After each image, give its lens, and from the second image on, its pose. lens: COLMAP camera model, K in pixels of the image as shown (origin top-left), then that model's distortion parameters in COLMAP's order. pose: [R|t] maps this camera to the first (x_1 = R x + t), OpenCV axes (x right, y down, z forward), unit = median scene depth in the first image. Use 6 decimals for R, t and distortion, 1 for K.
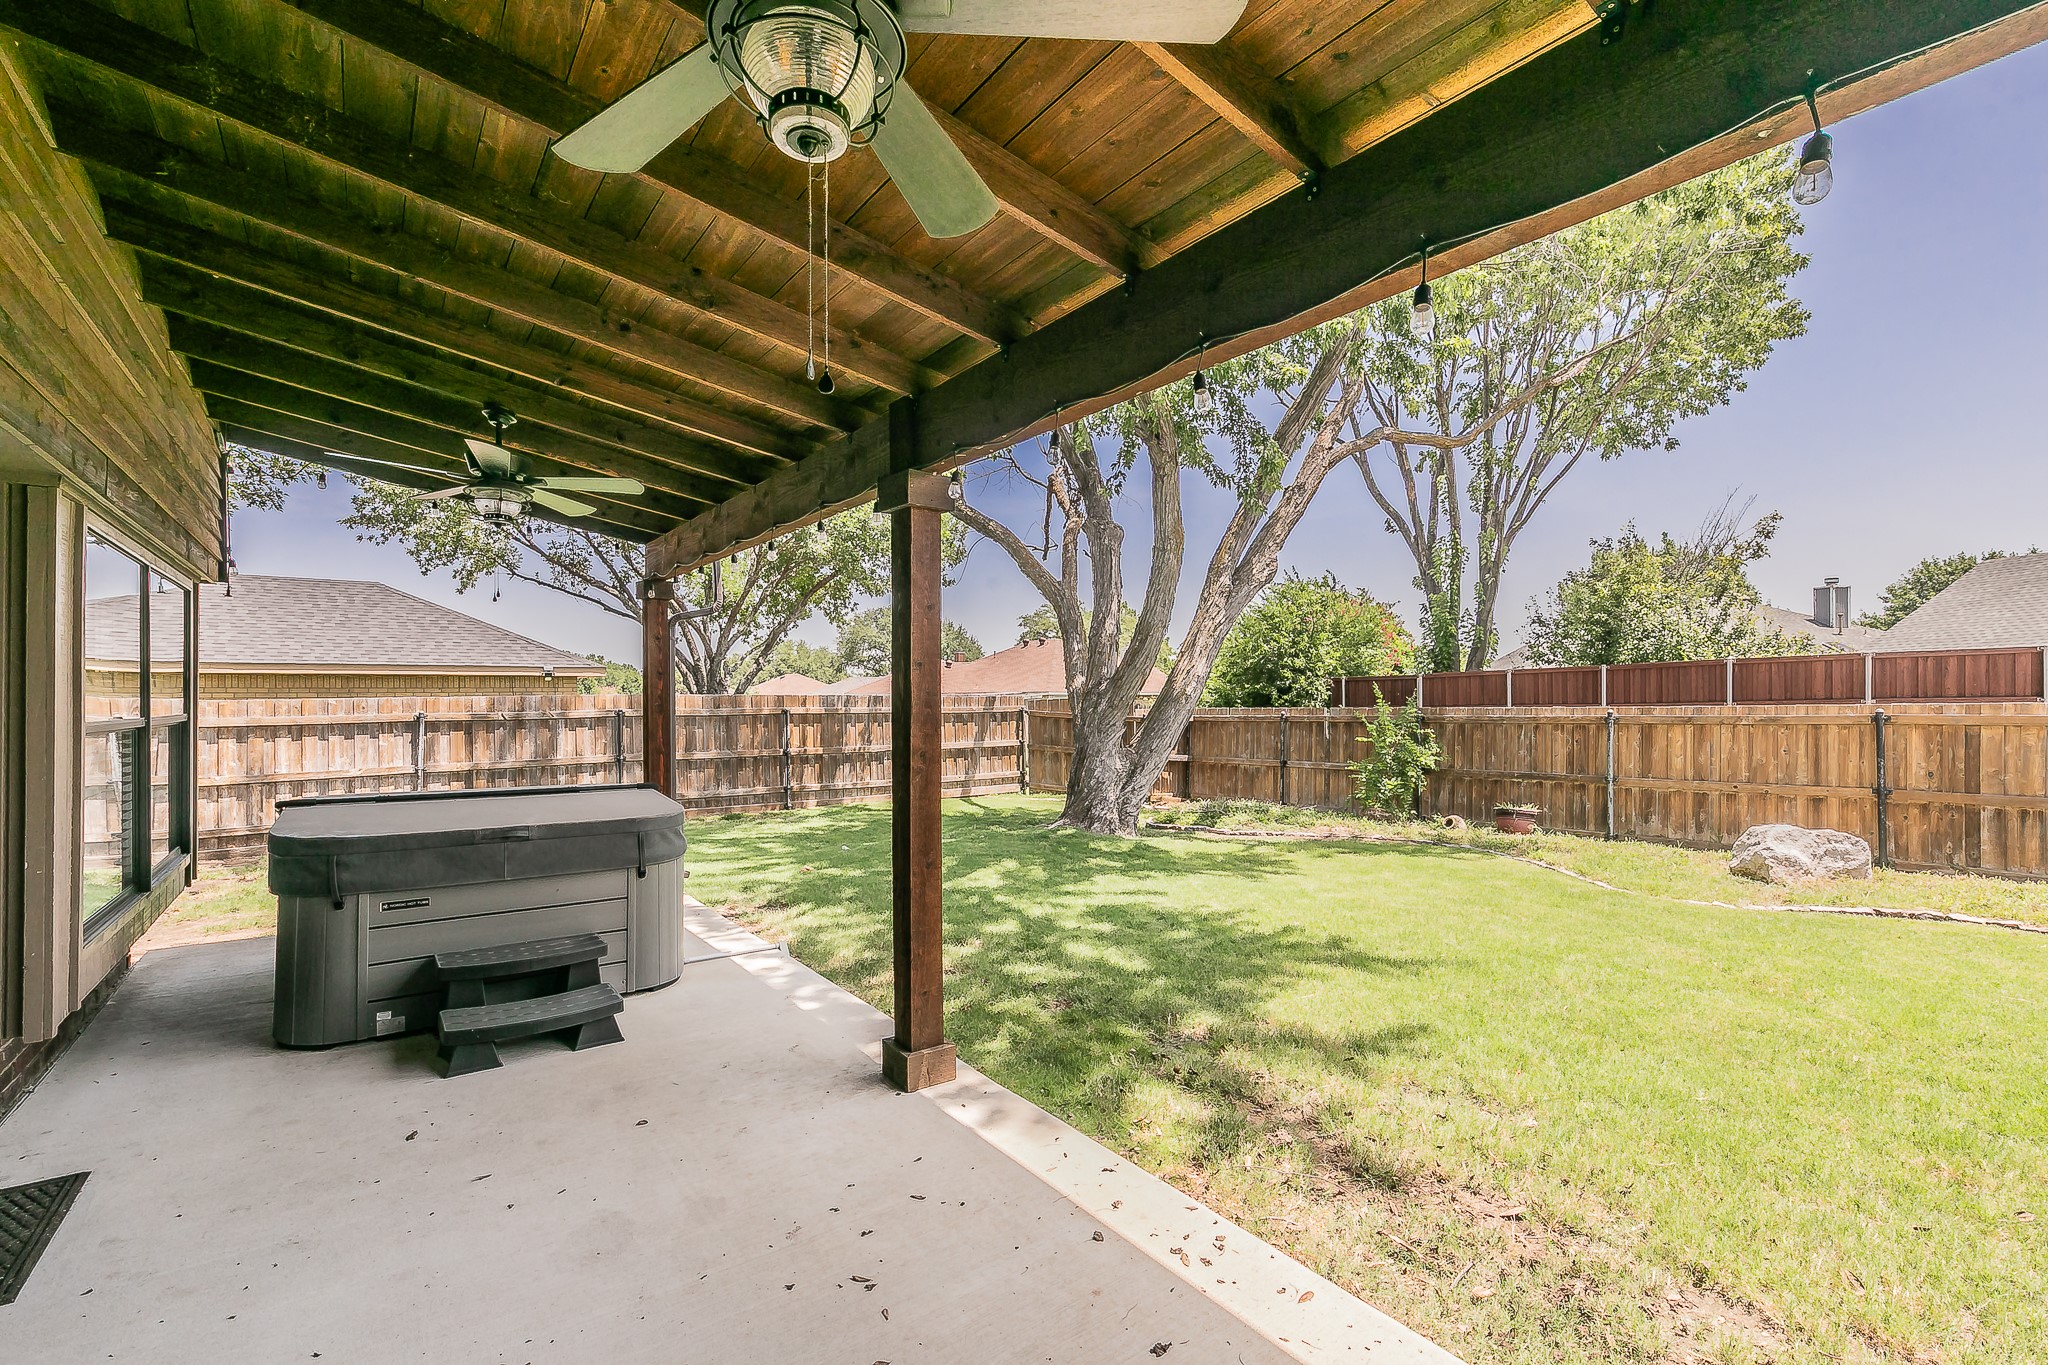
lens RADIAL K [[888.0, 0, 1066.0], [0, 888.0, 690.5], [0, 0, 1]] dist [-0.000392, -0.000330]
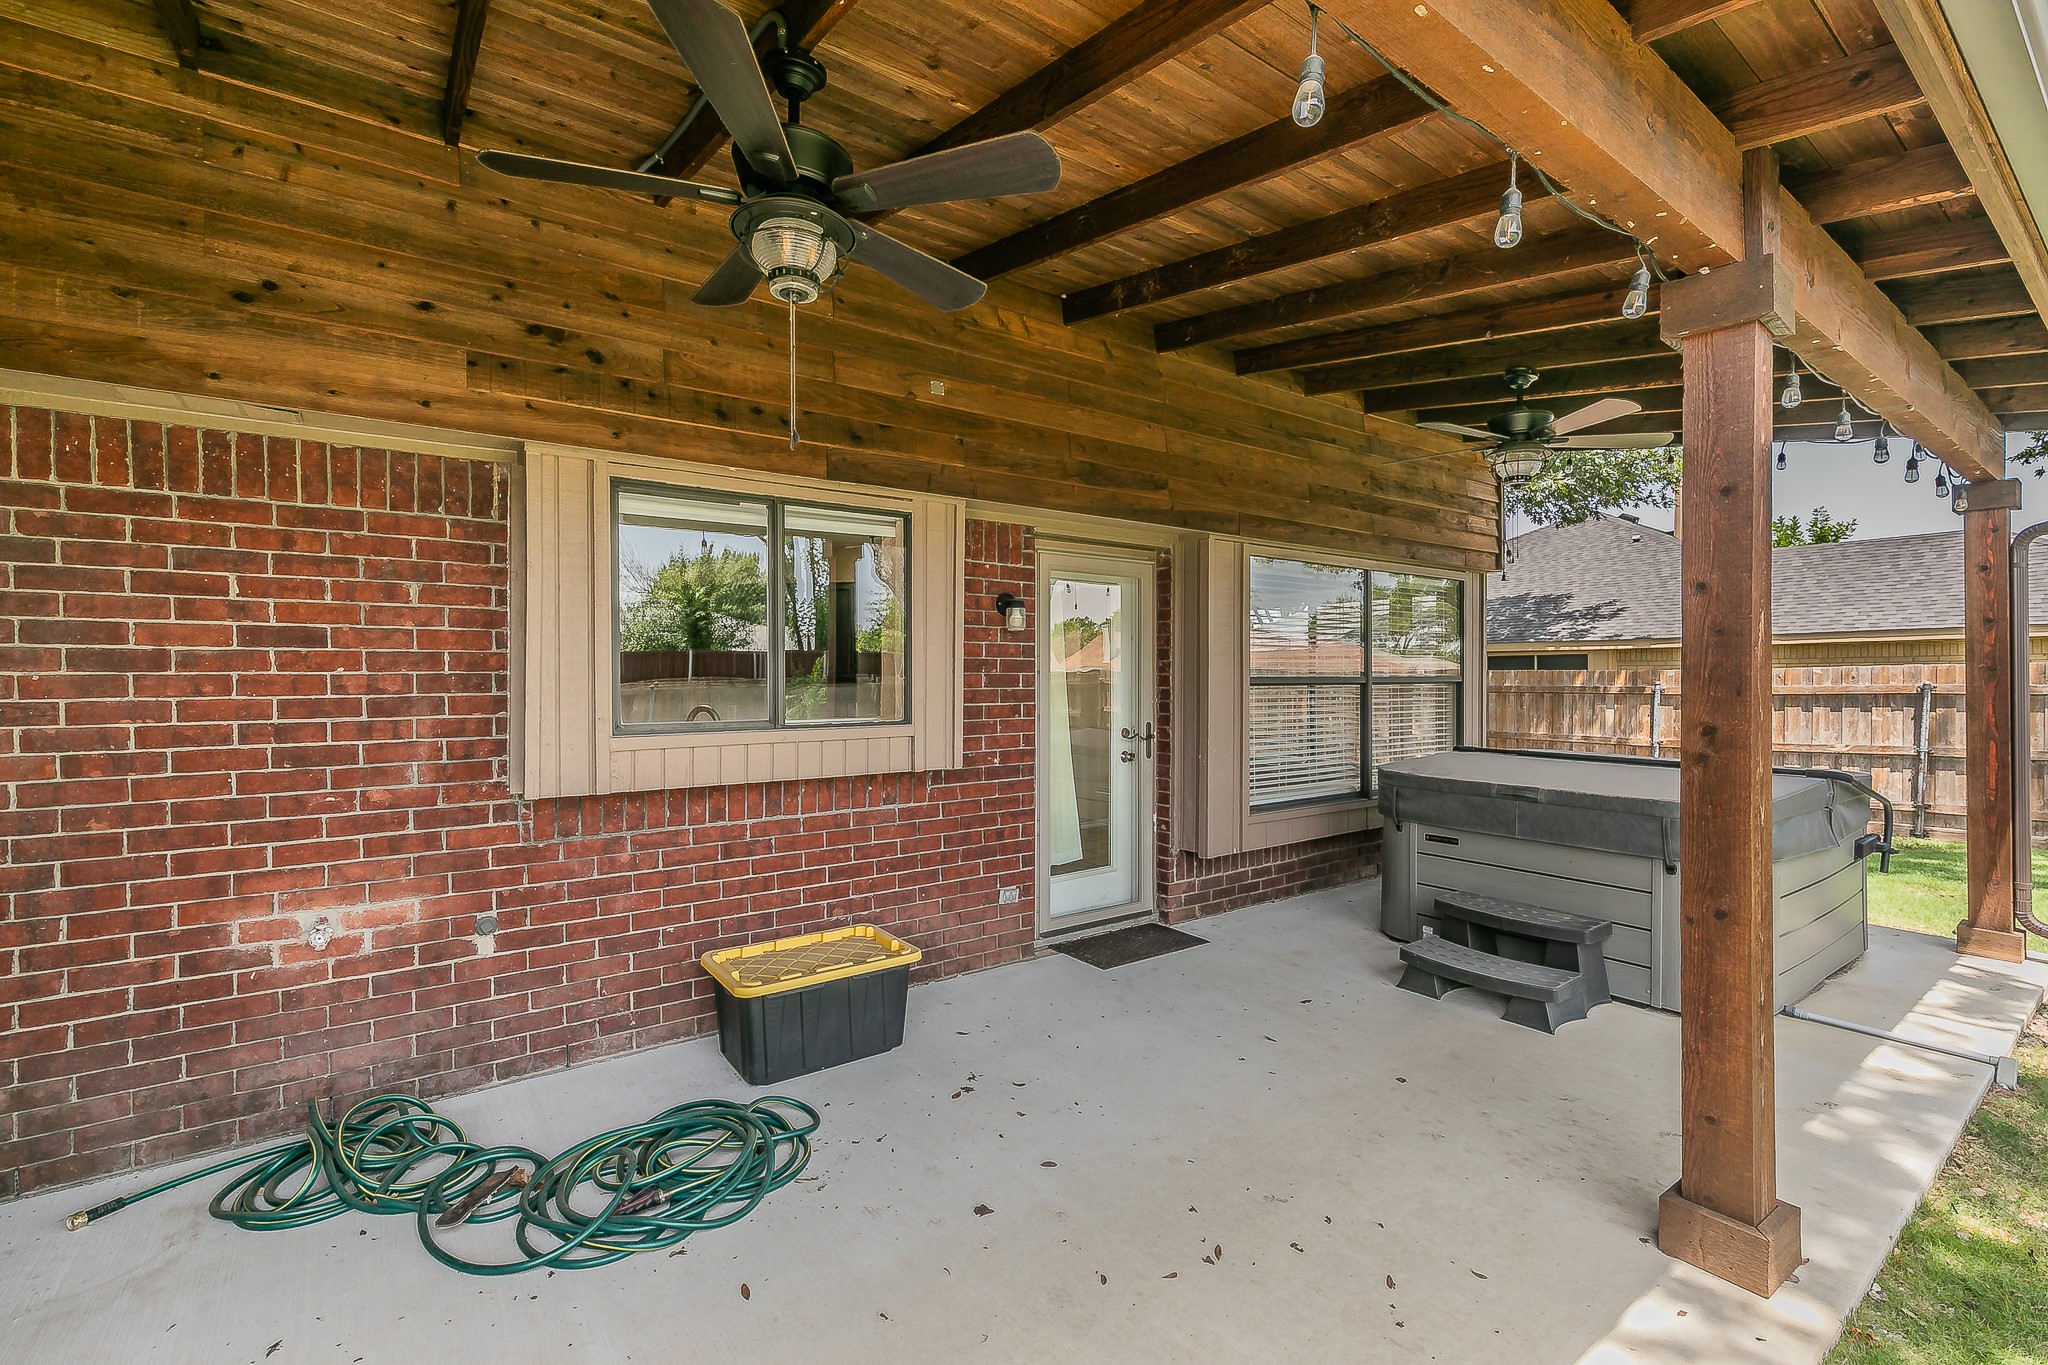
lens RADIAL K [[902.0, 0, 1000.7], [0, 902.0, 687.4], [0, 0, 1]] dist [-0.001384, 0.000364]
pose [[-0.045781, 0.013014, -0.998867, 0.142852], [0.010907, 0.999862, 0.012527, 0.007885], [0.998892, -0.010321, -0.045917, 0.158199]]
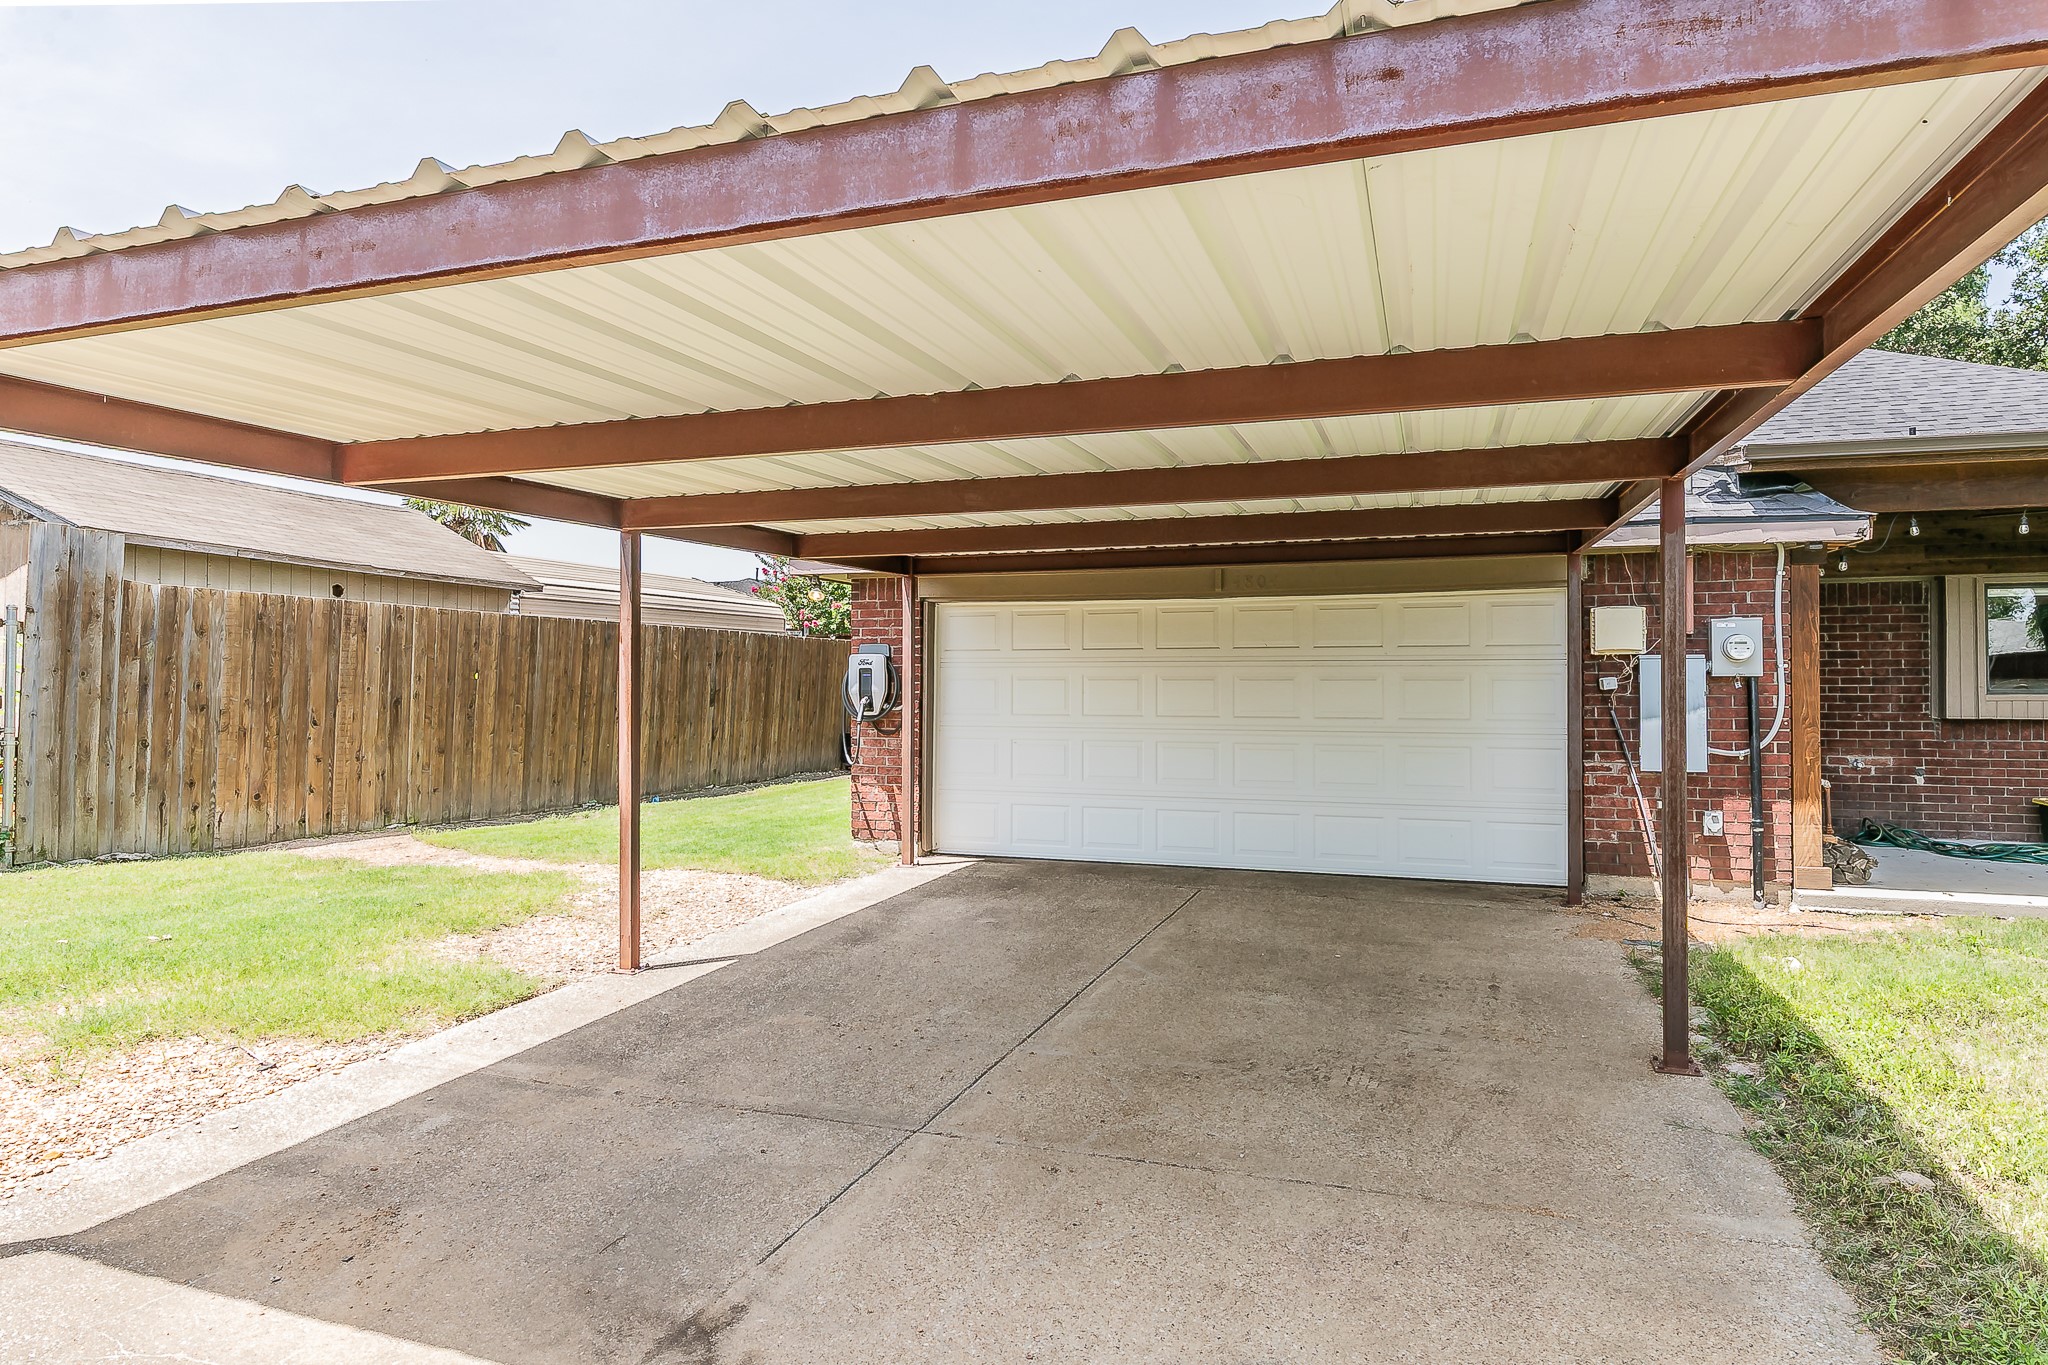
lens RADIAL K [[1129.5, 0, 1031.1], [0, 1129.5, 664.1], [0, 0, 1]] dist [-0.001853, 0.001389]
pose [[-0.835549, -0.011371, -0.549298, 0.807821], [0.003991, 0.999634, -0.026765, 0.020761], [0.549401, -0.024556, -0.835198, 0.308255]]
